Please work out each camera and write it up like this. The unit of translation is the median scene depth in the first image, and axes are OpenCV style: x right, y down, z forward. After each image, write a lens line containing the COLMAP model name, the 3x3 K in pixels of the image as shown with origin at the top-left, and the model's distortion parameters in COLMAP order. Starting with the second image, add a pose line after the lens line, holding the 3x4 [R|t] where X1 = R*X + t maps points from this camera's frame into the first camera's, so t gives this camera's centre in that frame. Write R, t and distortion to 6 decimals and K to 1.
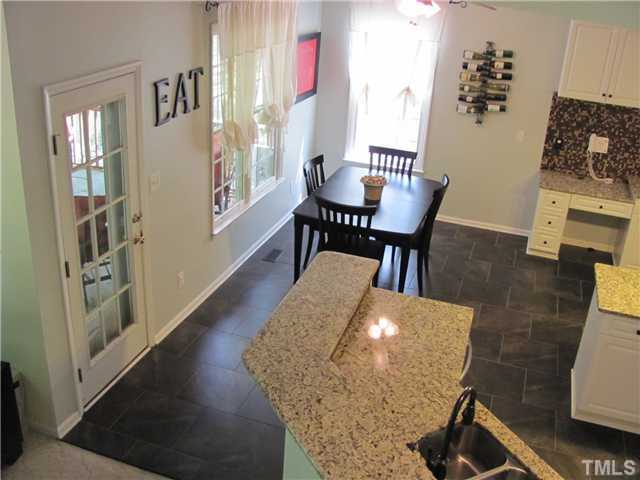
lens RADIAL K [[673.2, 0, 327.7], [0, 673.2, 238.9], [0, 0, 1]] dist [-0.225675, 0.280949]
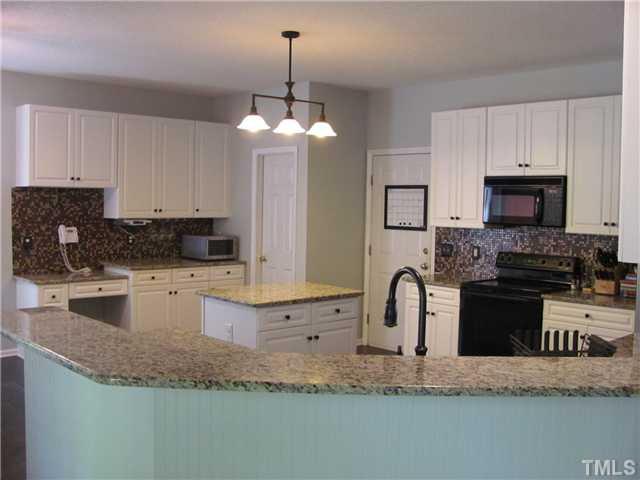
lens RADIAL K [[673.2, 0, 327.7], [0, 673.2, 238.9], [0, 0, 1]] dist [-0.225675, 0.280949]
pose [[0.469887, -0.109457, 0.875914, -0.252631], [0.369600, 0.925511, -0.082619, 0.082342], [-0.801625, 0.362559, 0.475341, 0.226729]]
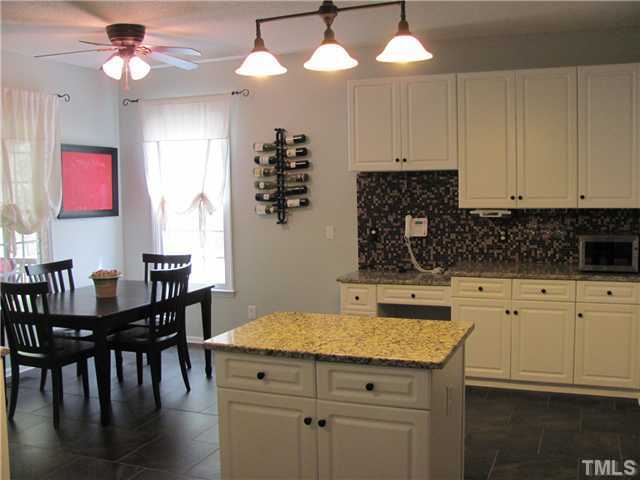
lens RADIAL K [[673.2, 0, 327.7], [0, 673.2, 238.9], [0, 0, 1]] dist [-0.225675, 0.280949]
pose [[0.994619, -0.081166, -0.064385, 0.353946], [0.055147, 0.940887, -0.334201, 0.141290], [0.087705, 0.328852, 0.940300, 0.202519]]
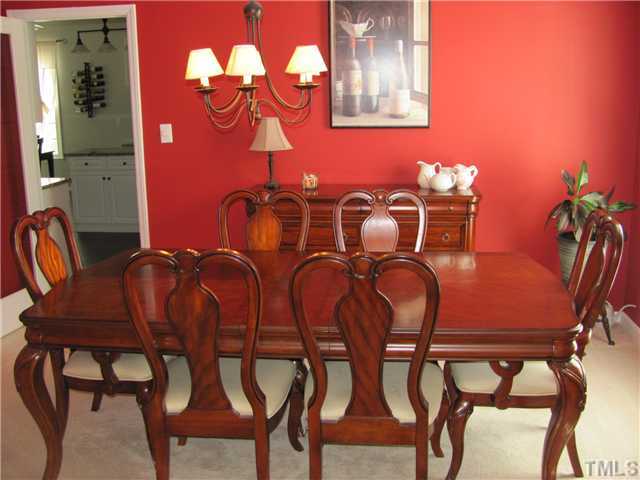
lens RADIAL K [[673.2, 0, 327.7], [0, 673.2, 238.9], [0, 0, 1]] dist [-0.225675, 0.280949]
pose [[0.971952, -0.128200, 0.197166, 0.439549], [0.163077, 0.971460, -0.172252, 0.452375], [-0.169457, 0.199574, 0.965119, -0.485731]]
